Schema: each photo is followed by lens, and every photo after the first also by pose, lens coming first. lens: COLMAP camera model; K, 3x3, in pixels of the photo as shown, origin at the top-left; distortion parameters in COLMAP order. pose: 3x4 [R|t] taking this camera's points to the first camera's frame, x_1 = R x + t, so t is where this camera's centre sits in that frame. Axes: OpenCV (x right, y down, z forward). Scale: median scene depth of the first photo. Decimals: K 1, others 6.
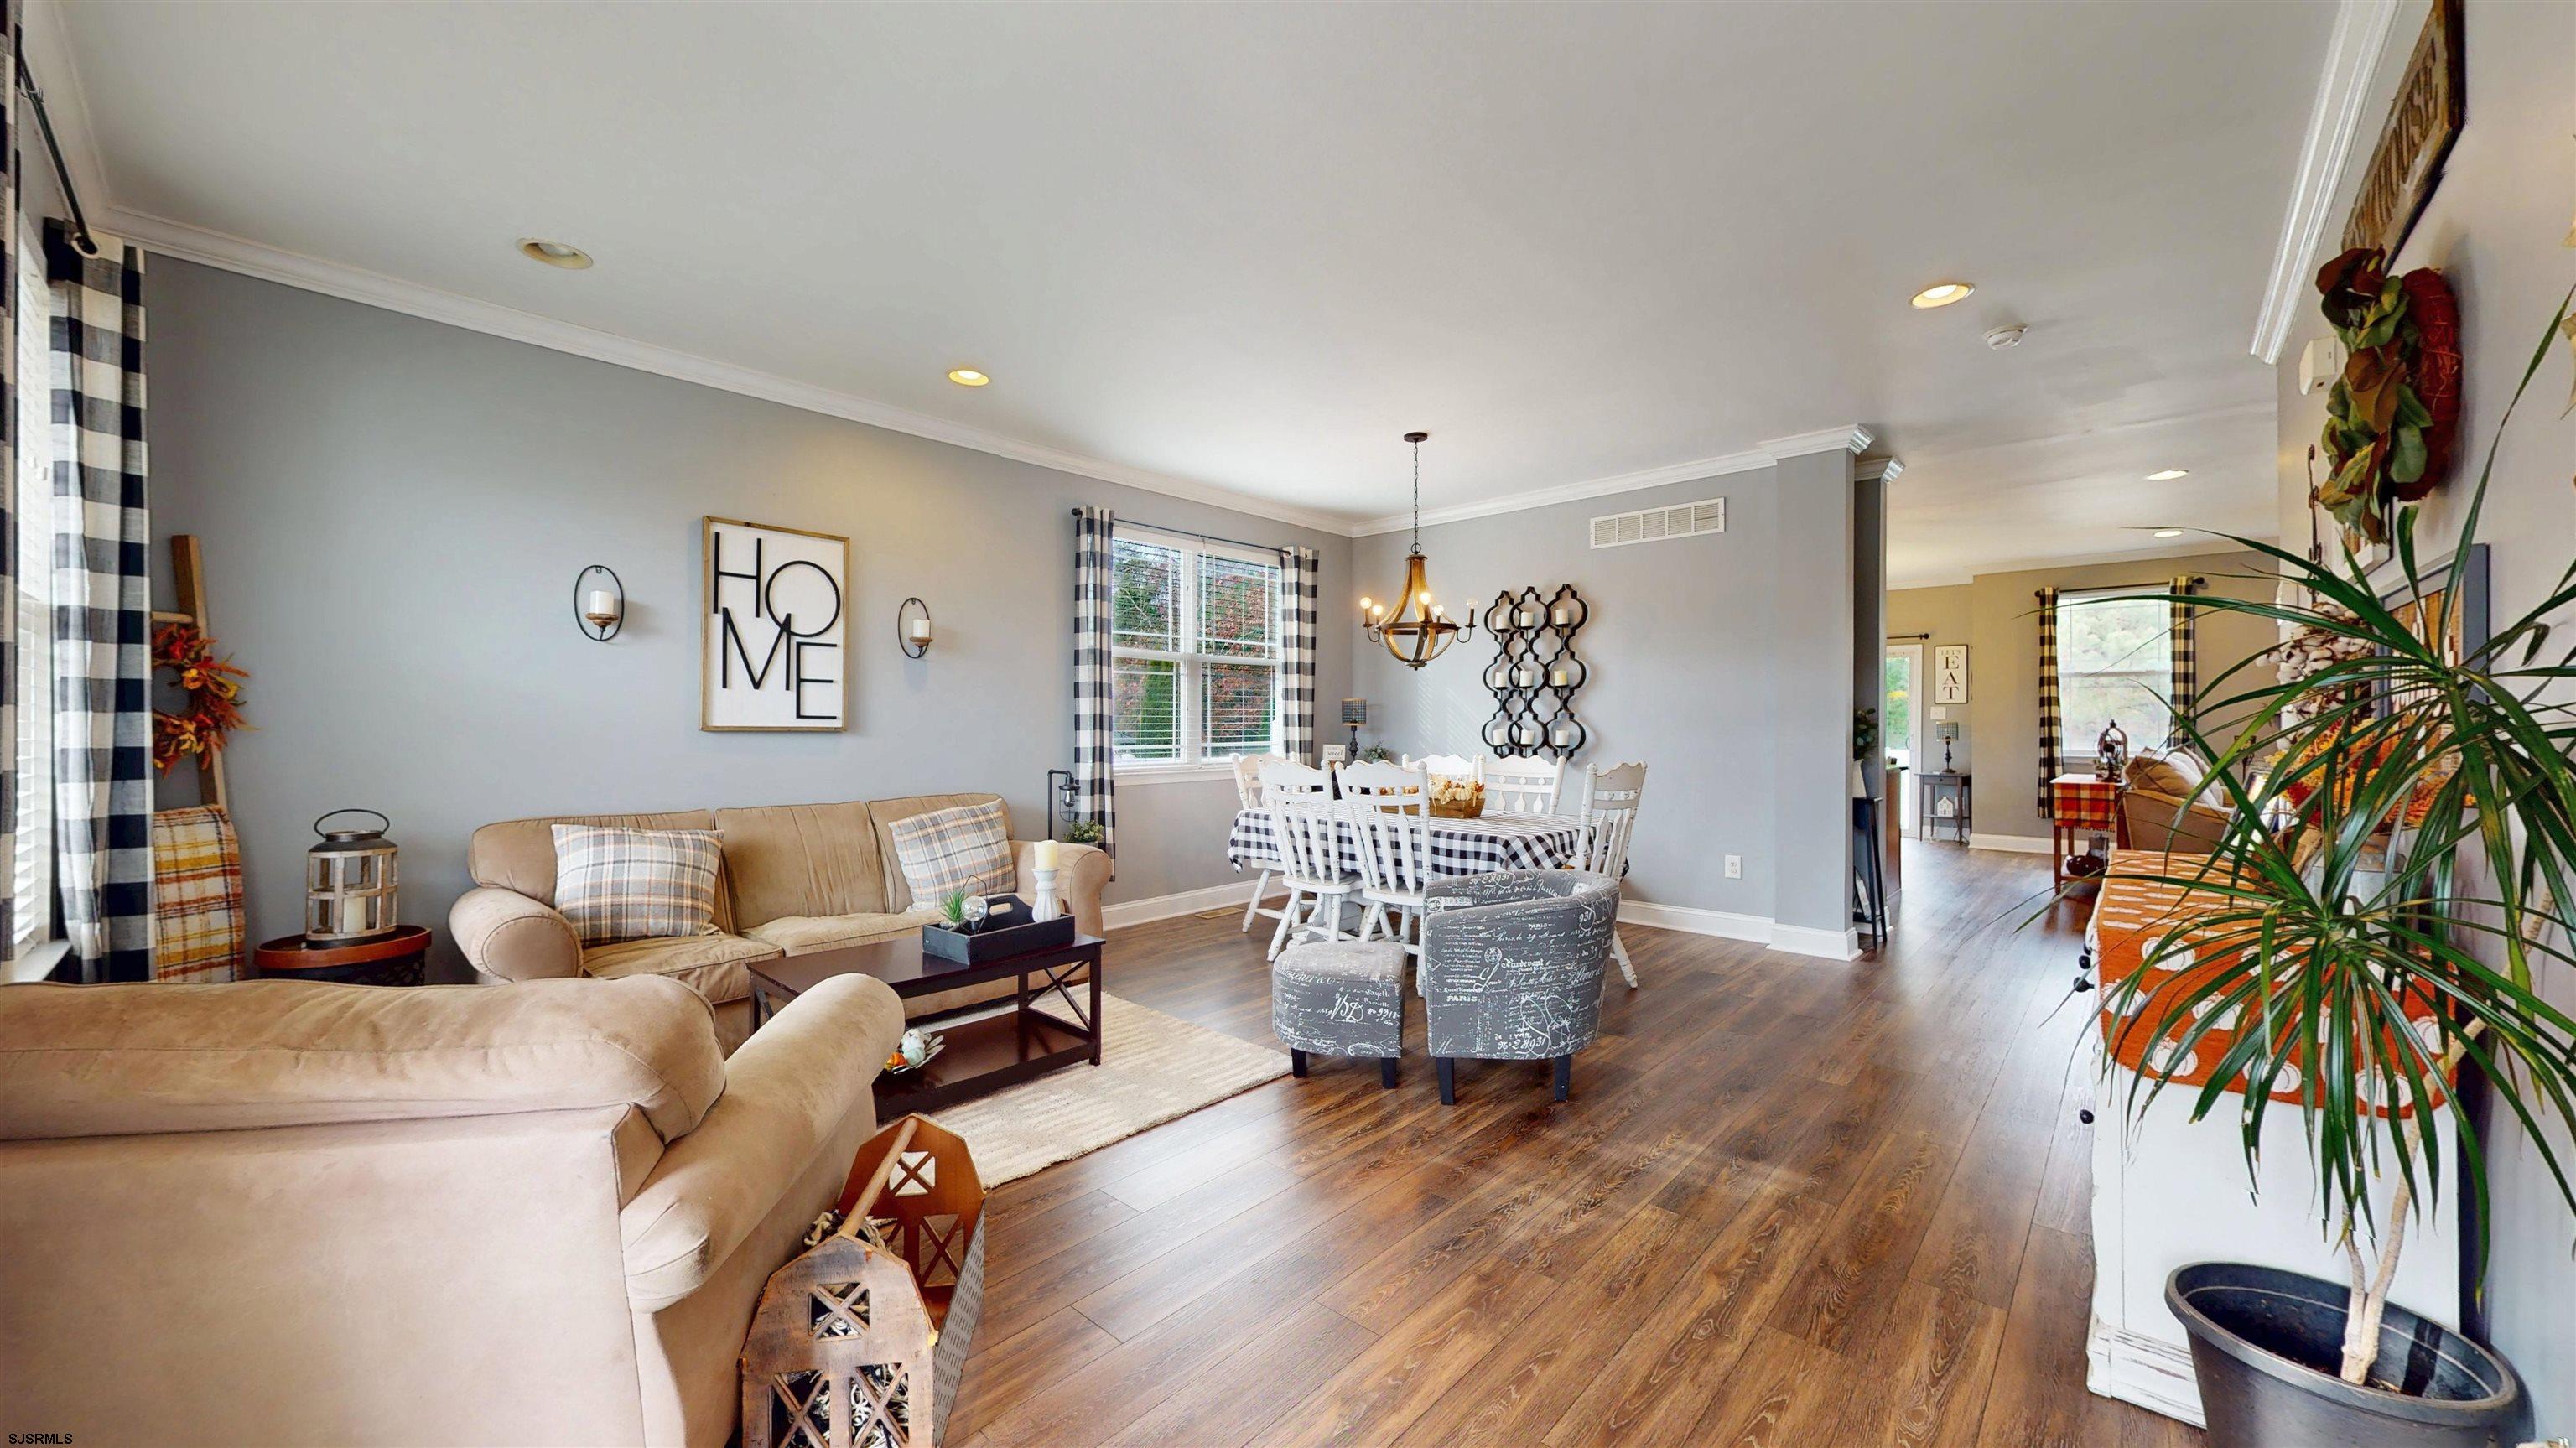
lens RADIAL K [[946.7, 0, 1288.0], [0, 946.7, 724.0], [0, 0, 1]] dist [-0.001010, -0.000626]
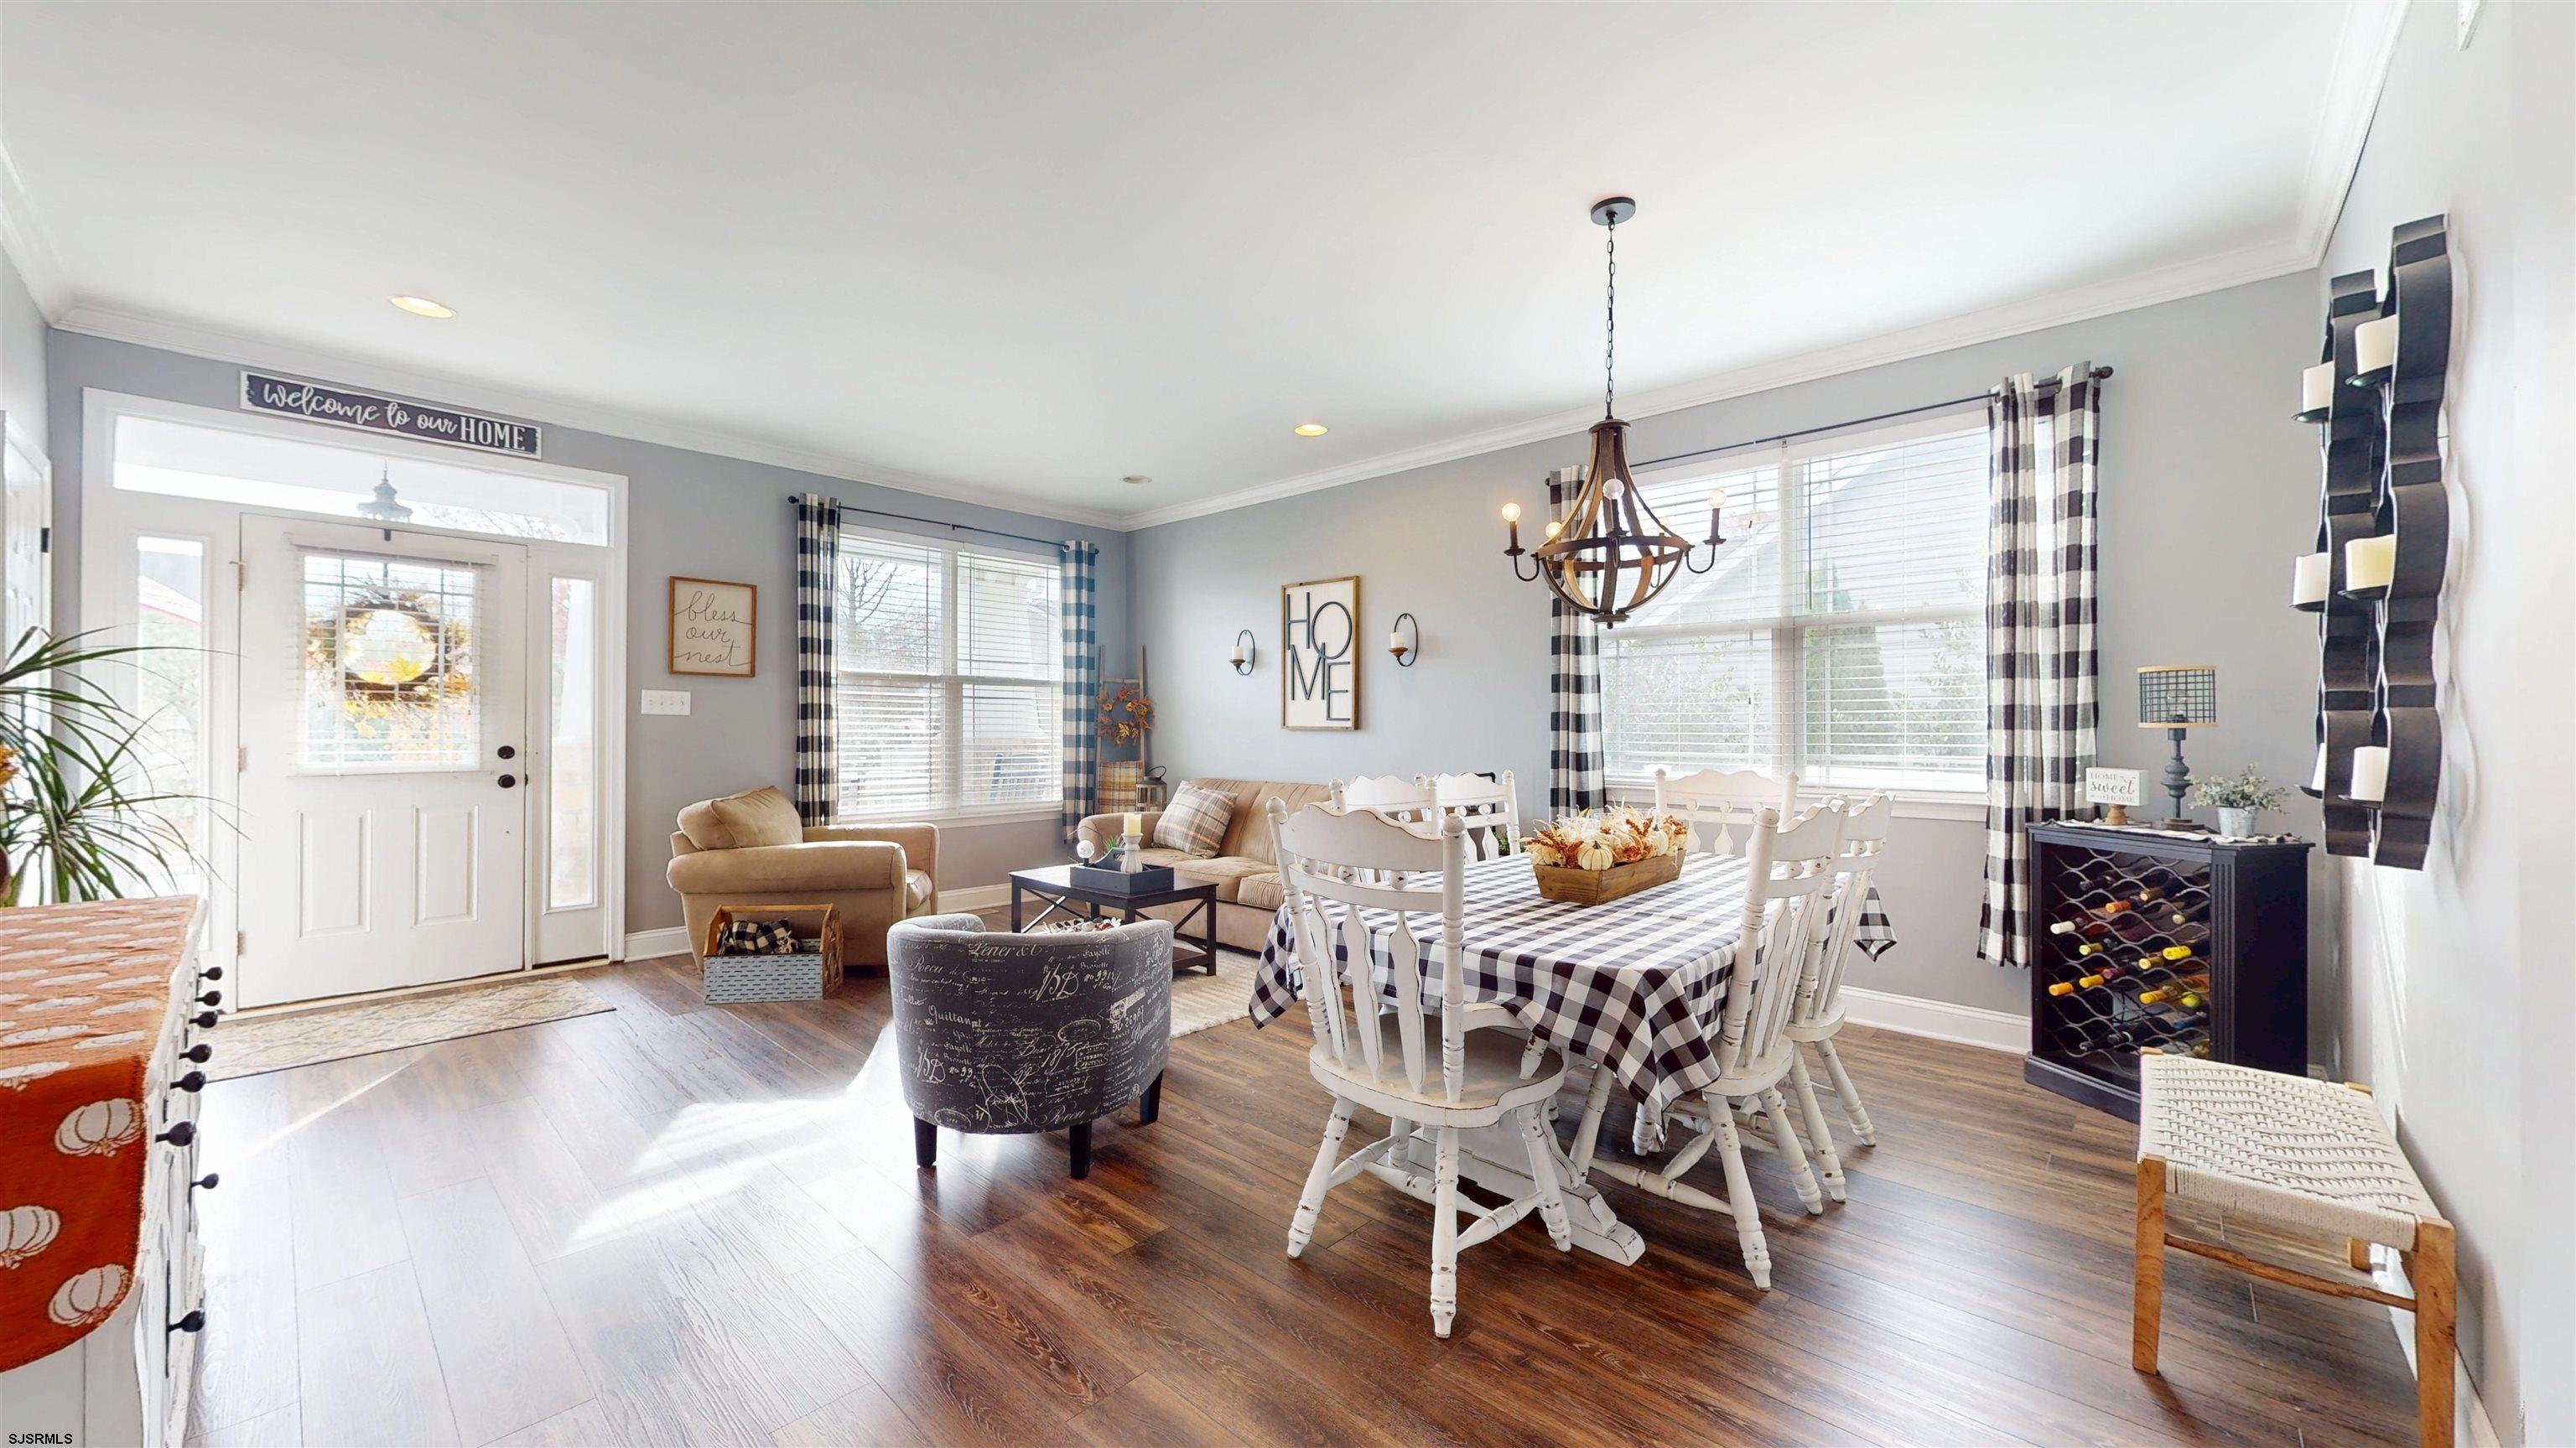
lens RADIAL K [[946.7, 0, 1288.0], [0, 946.7, 724.0], [0, 0, 1]] dist [-0.001010, -0.000626]
pose [[-0.001432, 0.001318, -0.999998, 1.049184], [0.007825, 0.999969, 0.001307, -0.004802], [0.999968, -0.007823, -0.001443, 1.219532]]
